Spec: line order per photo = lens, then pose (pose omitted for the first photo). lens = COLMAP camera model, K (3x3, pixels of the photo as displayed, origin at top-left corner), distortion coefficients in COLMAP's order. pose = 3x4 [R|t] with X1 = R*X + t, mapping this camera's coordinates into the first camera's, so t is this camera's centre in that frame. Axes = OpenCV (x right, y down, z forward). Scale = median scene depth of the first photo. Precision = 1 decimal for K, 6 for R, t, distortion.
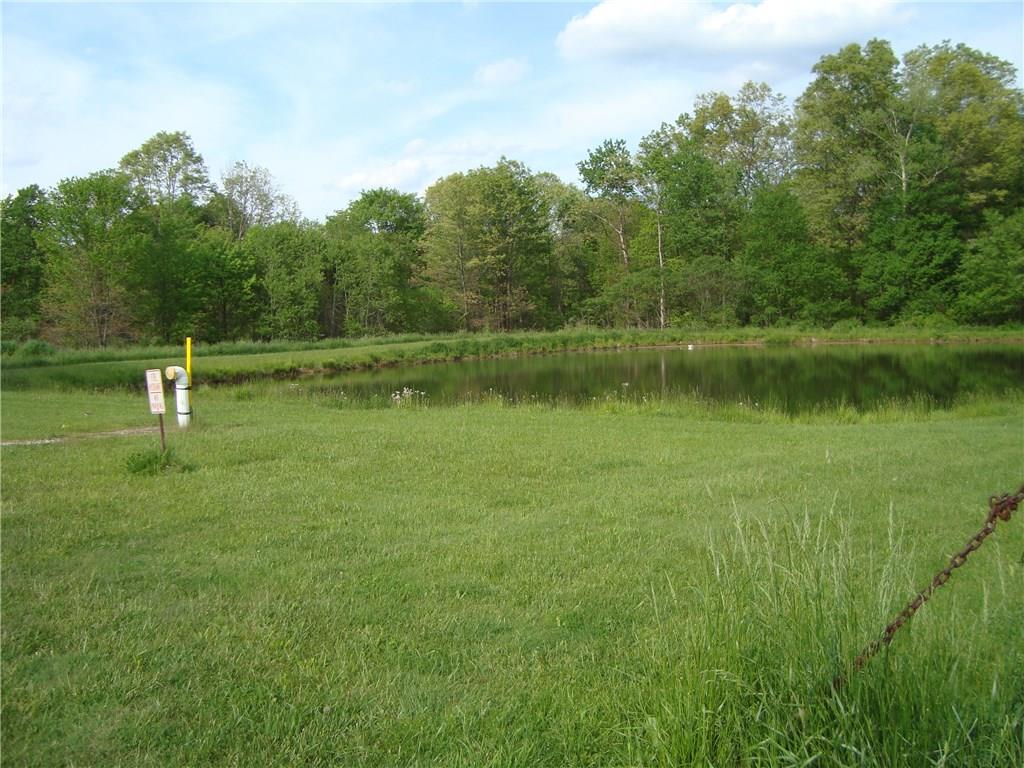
lens RADIAL K [[994.4, 0, 516.4], [0, 994.4, 385.0], [0, 0, 1]] dist [-0.196140, 0.182982]
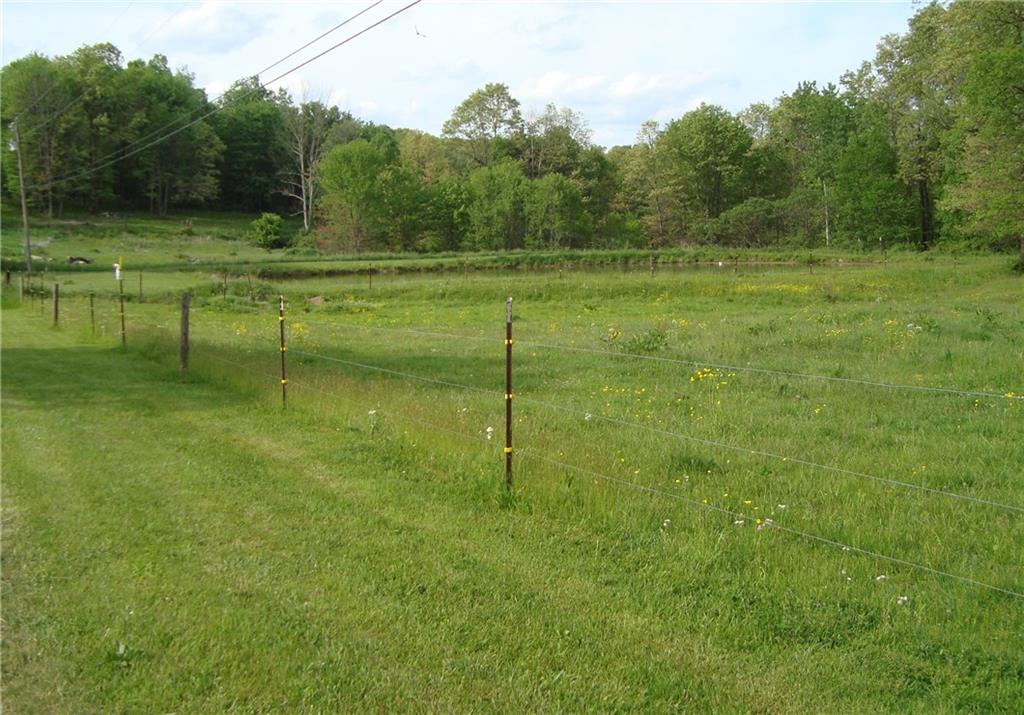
lens RADIAL K [[1138.1, 0, 509.4], [0, 1138.1, 337.6], [0, 0, 1]] dist [-0.159419, 0.038784]
pose [[0.853600, 0.059333, -0.517539, 0.643758], [-0.039653, 0.998011, 0.049014, -0.002156], [0.519417, -0.021316, 0.854255, -0.389506]]
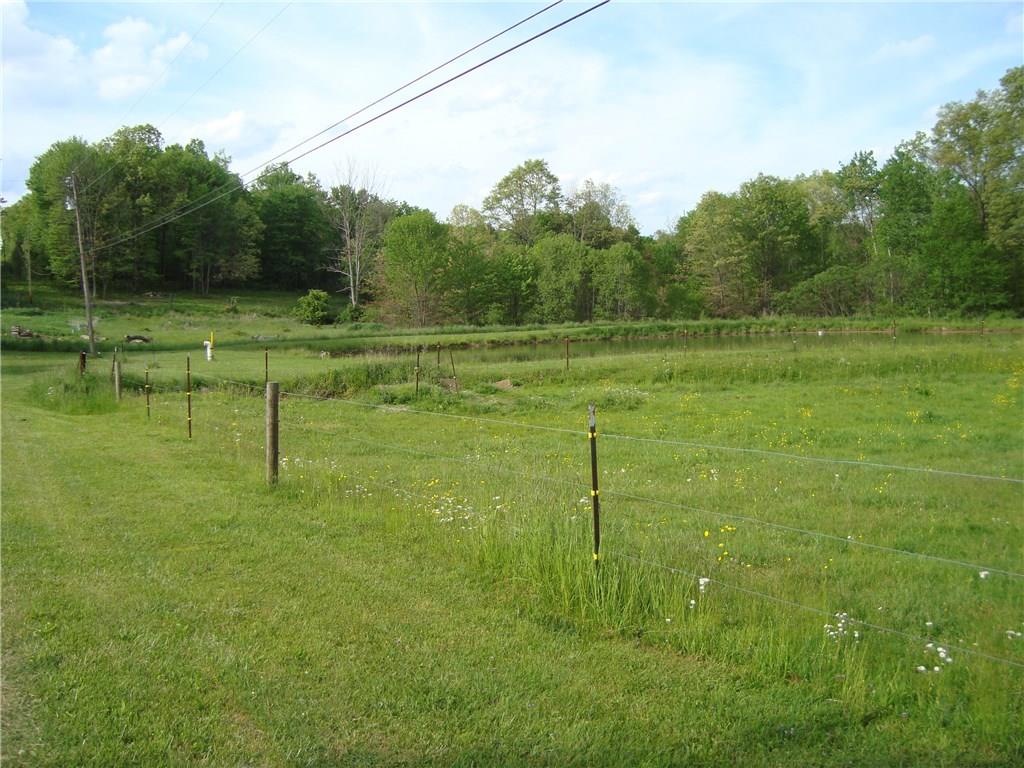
lens RADIAL K [[985.8, 0, 513.8], [0, 985.8, 424.9], [0, 0, 1]] dist [-0.198123, 0.177069]
pose [[0.870129, 0.056617, -0.489560, 0.398144], [-0.024468, 0.997117, 0.071828, -0.000437], [0.492215, -0.050521, 0.869006, -0.241661]]
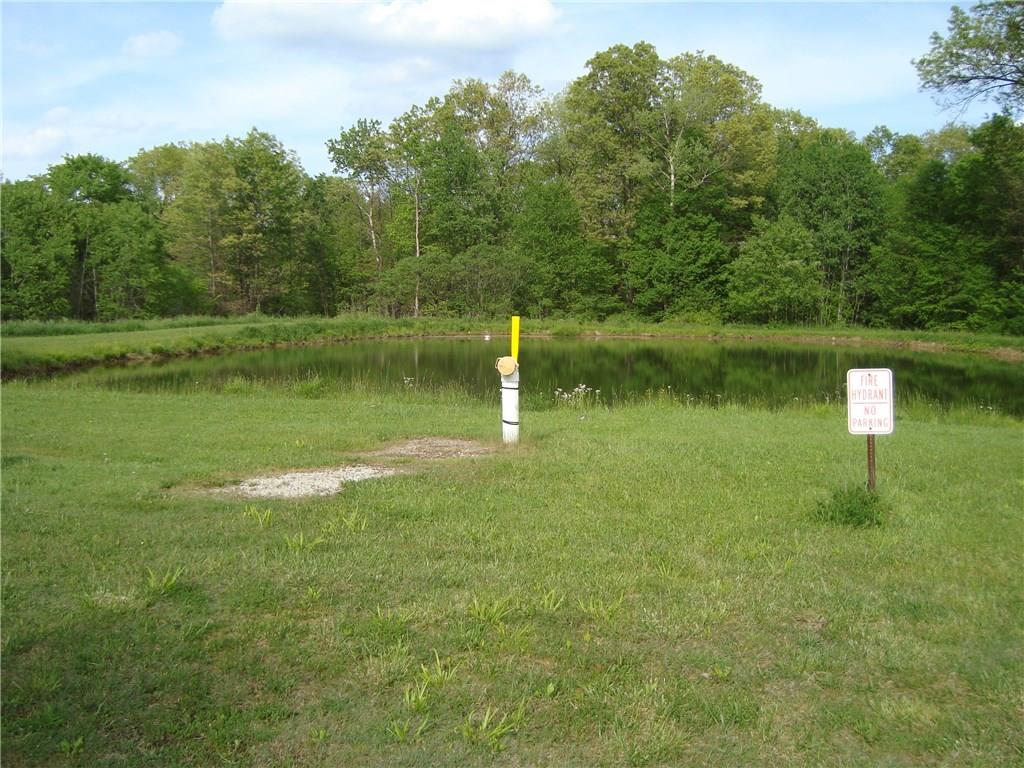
lens RADIAL K [[985.8, 0, 513.8], [0, 985.8, 424.9], [0, 0, 1]] dist [-0.198123, 0.177069]
pose [[0.940360, -0.004618, 0.340149, -0.114876], [-0.013079, 0.998678, 0.049715, -0.000804], [-0.339929, -0.051199, 0.939056, 0.069697]]
